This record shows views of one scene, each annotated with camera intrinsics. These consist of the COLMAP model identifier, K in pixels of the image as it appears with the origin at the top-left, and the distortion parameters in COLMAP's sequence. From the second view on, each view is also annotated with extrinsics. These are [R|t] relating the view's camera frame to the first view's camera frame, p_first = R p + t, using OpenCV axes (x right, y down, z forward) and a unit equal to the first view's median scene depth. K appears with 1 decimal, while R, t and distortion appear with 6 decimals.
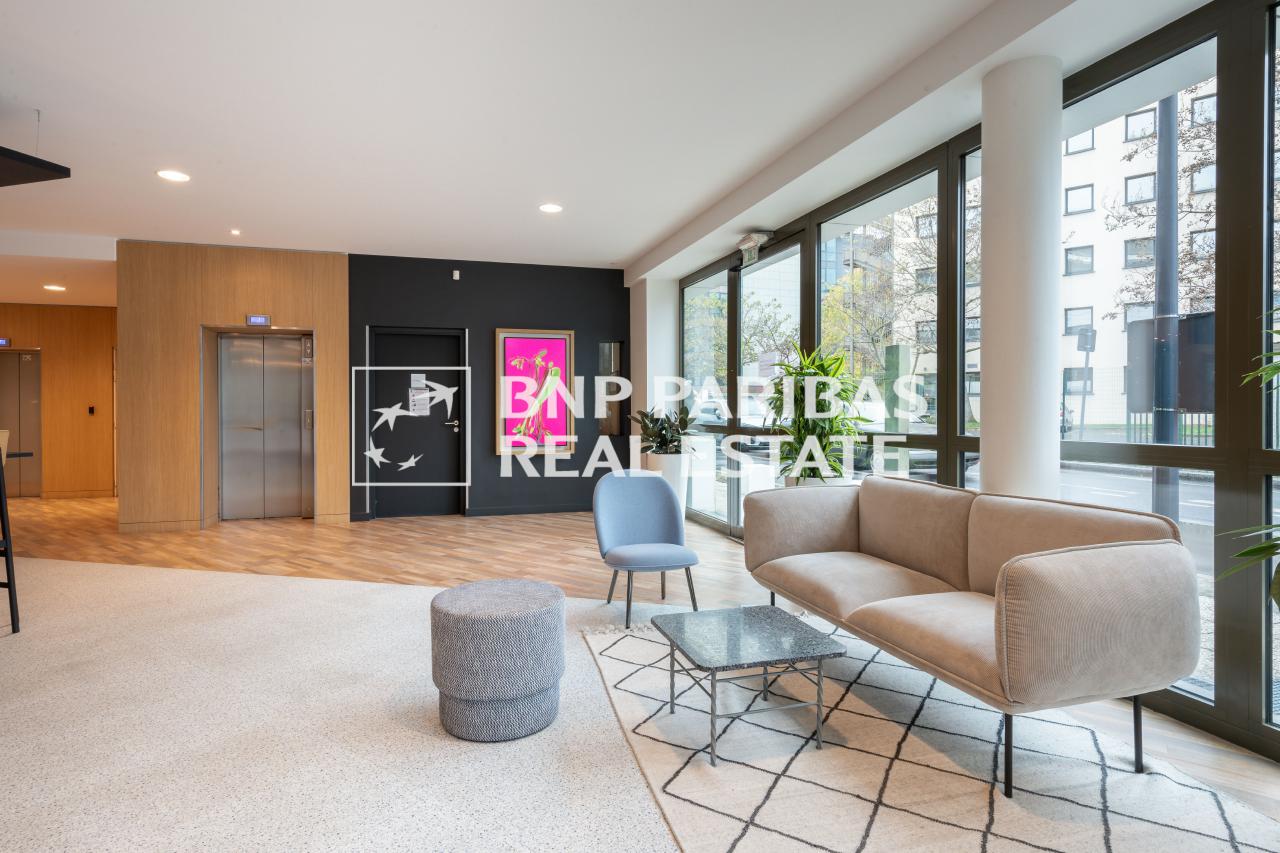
lens RADIAL K [[681.3, 0, 637.7], [0, 681.3, 413.0], [0, 0, 1]] dist [-0.000608, -0.000206]
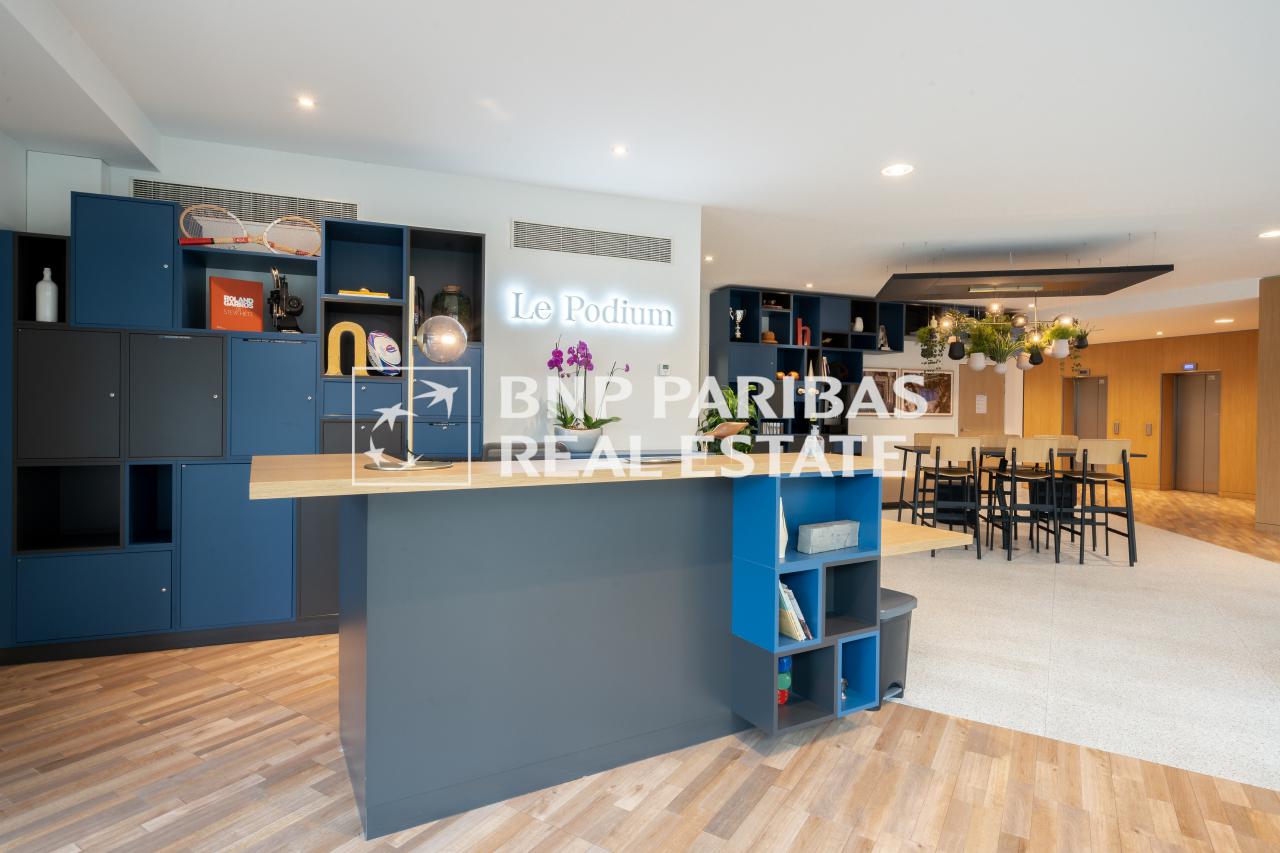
lens RADIAL K [[681.3, 0, 637.7], [0, 681.3, 413.0], [0, 0, 1]] dist [-0.000608, -0.000206]
pose [[0.085885, 0.009112, -0.996263, 0.306540], [-0.017244, 0.999822, 0.007658, -0.015357], [0.996156, 0.016522, 0.086027, -0.157989]]
